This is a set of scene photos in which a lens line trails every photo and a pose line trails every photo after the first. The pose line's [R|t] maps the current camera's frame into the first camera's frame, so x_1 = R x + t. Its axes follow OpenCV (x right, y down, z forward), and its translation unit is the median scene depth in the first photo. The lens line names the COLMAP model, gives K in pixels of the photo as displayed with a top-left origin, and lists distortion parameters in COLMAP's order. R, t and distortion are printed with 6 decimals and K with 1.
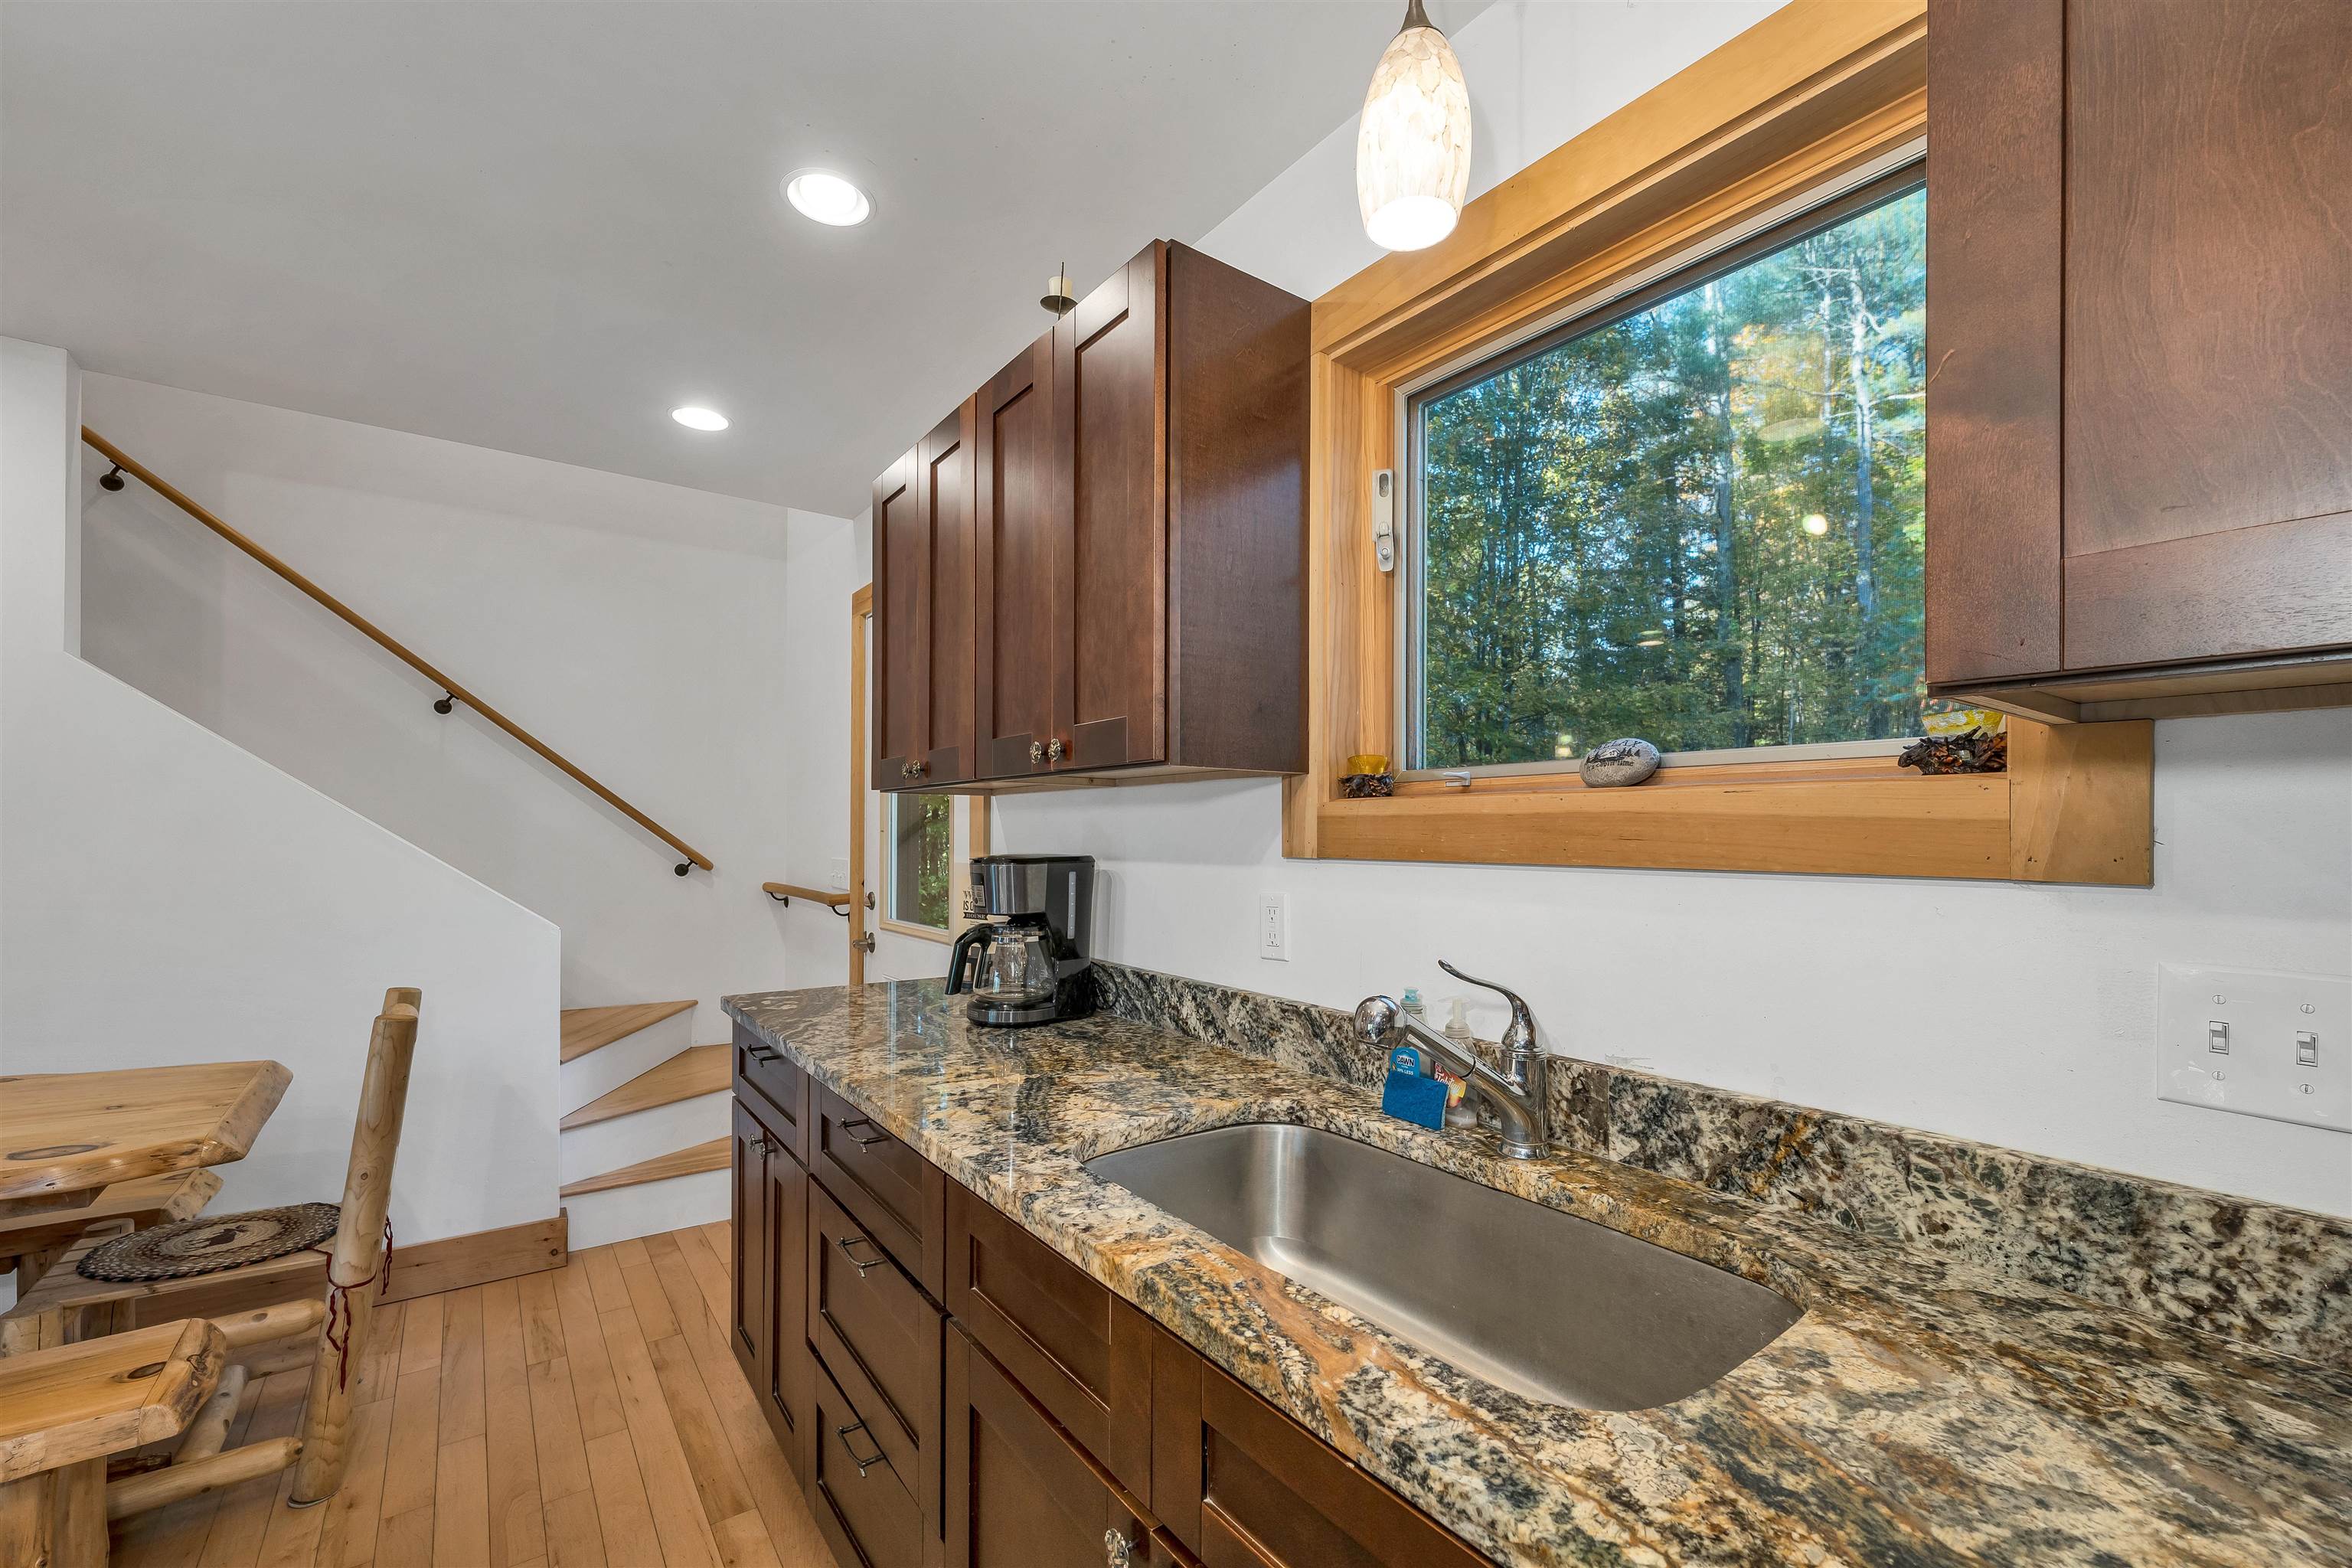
lens RADIAL K [[982.0, 0, 1177.2], [0, 982.0, 829.8], [0, 0, 1]] dist [0.003805, -0.000624]
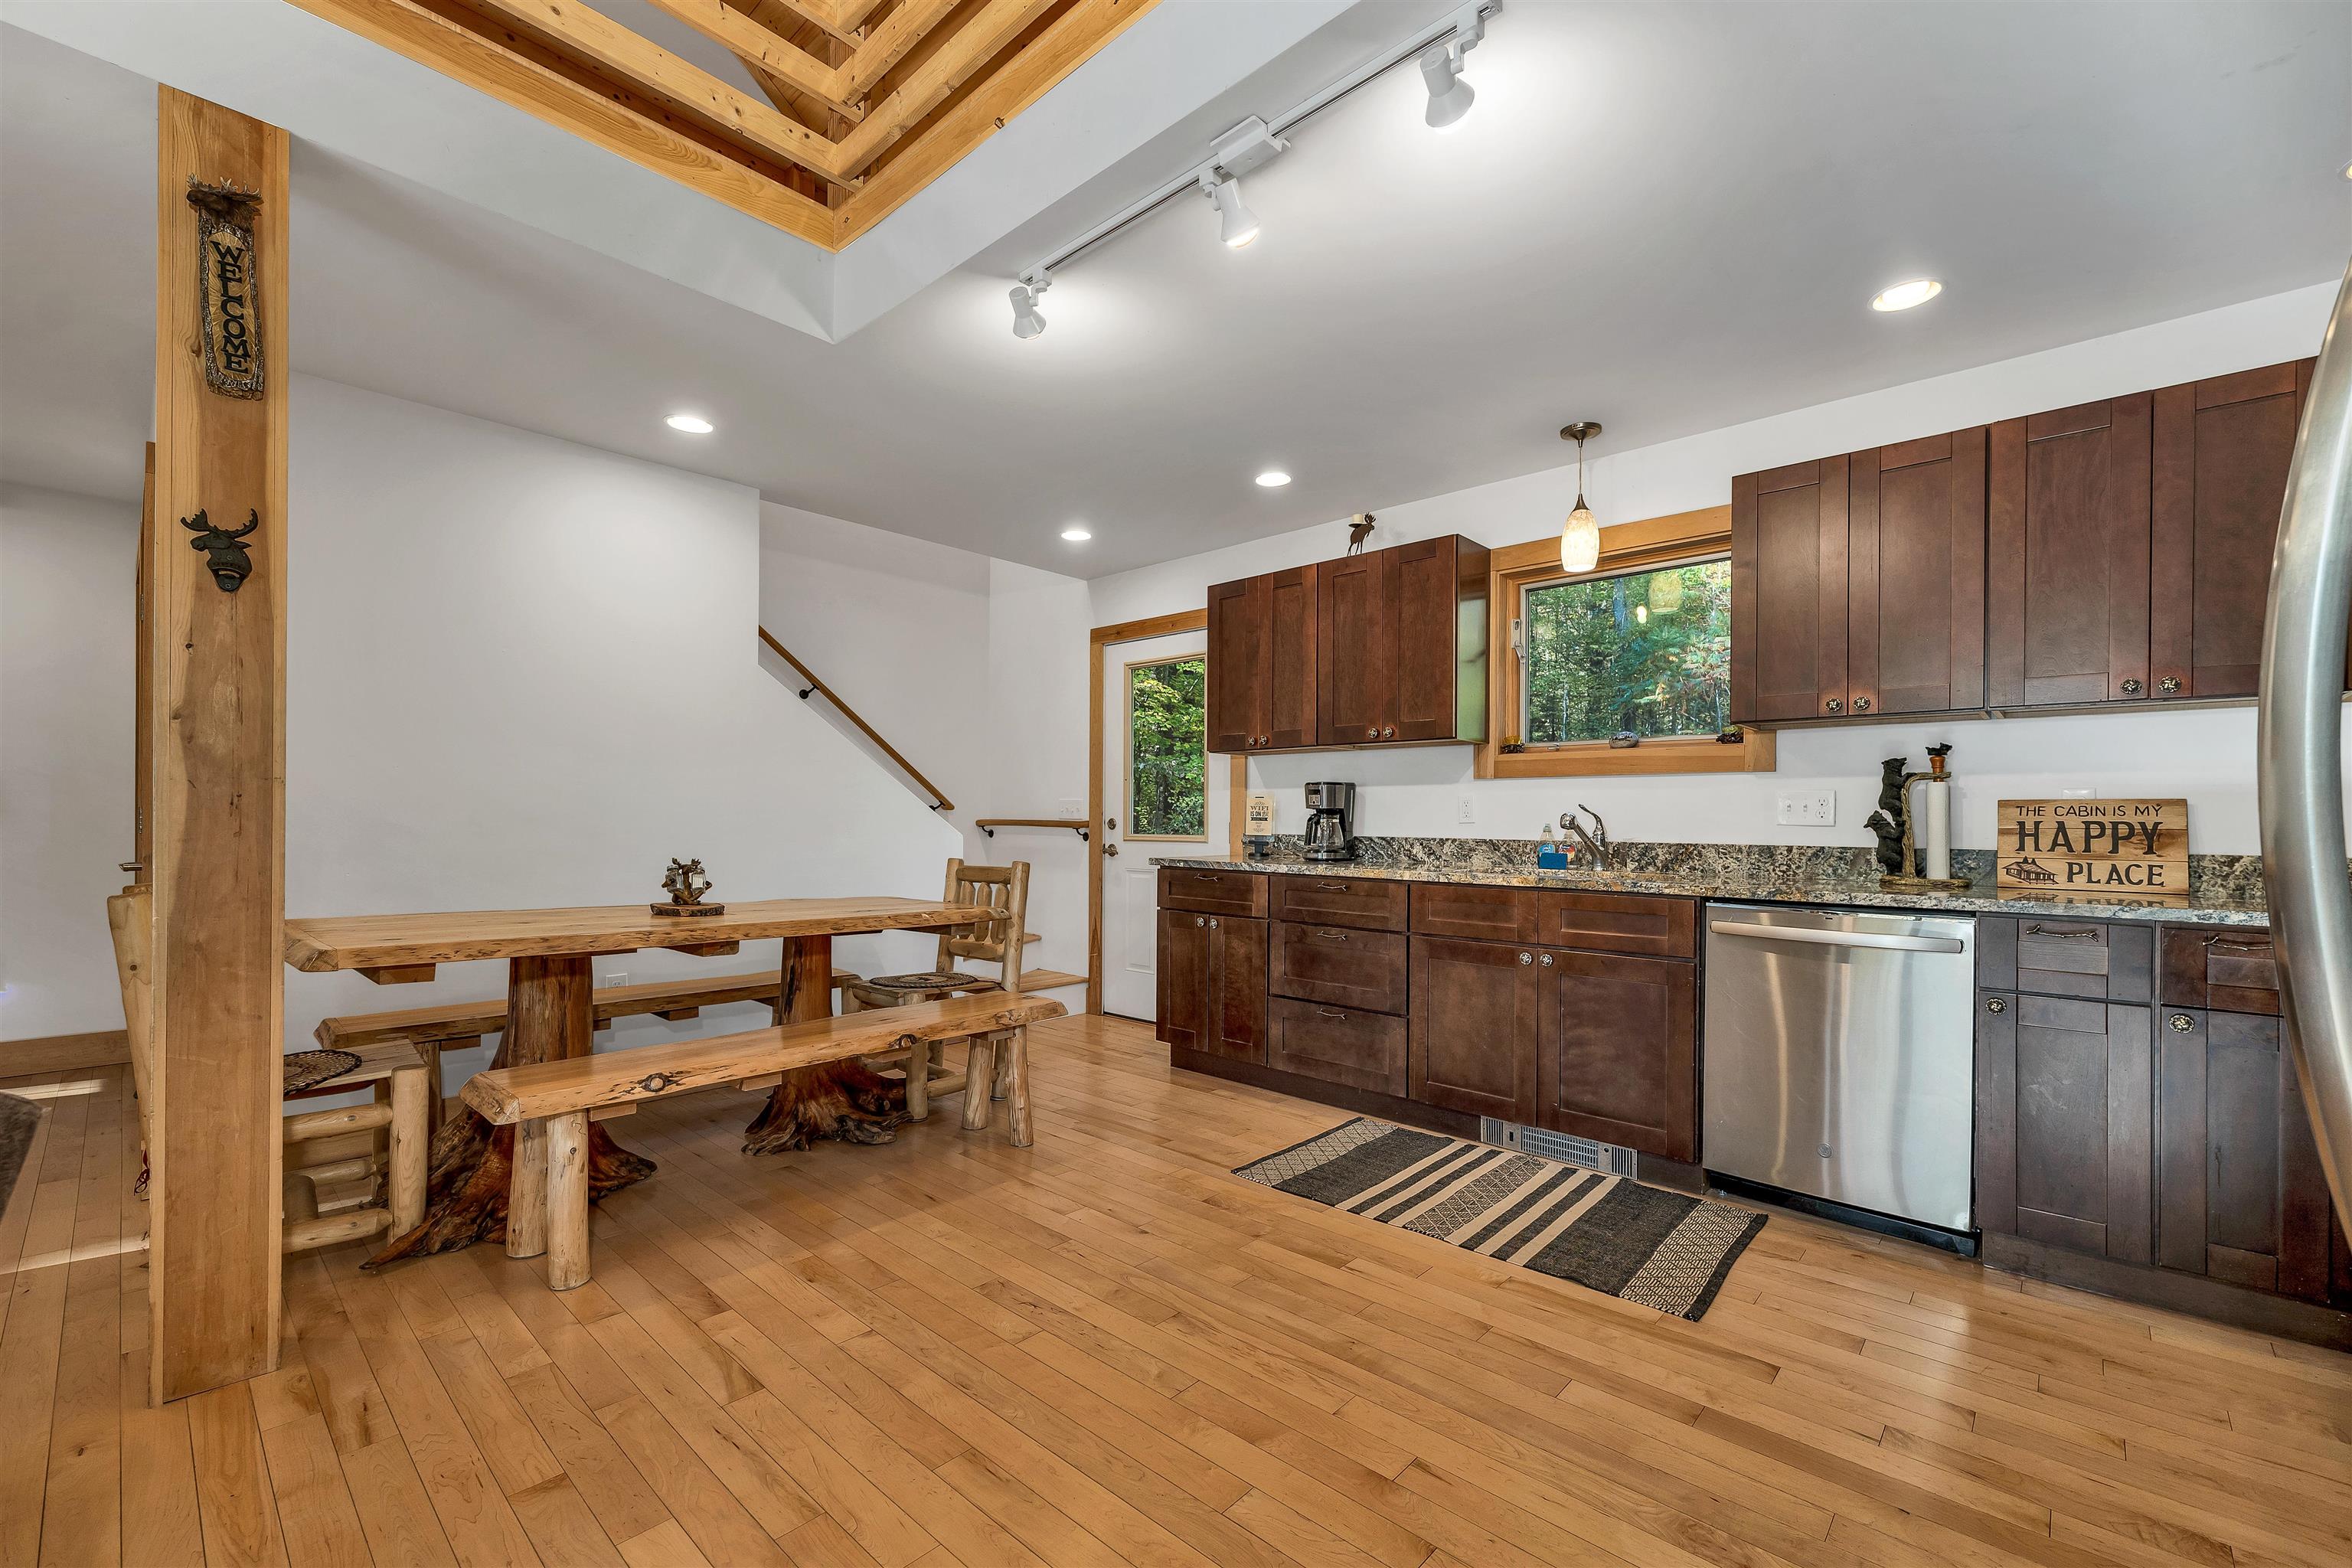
lens RADIAL K [[982.0, 0, 1184.5], [0, 982.0, 818.8], [0, 0, 1]] dist [0.003805, -0.000624]
pose [[0.978972, 0.000079, 0.203993, -0.898167], [-0.001221, 0.999984, 0.005473, 0.095096], [-0.203989, -0.005607, 0.978957, -0.999880]]
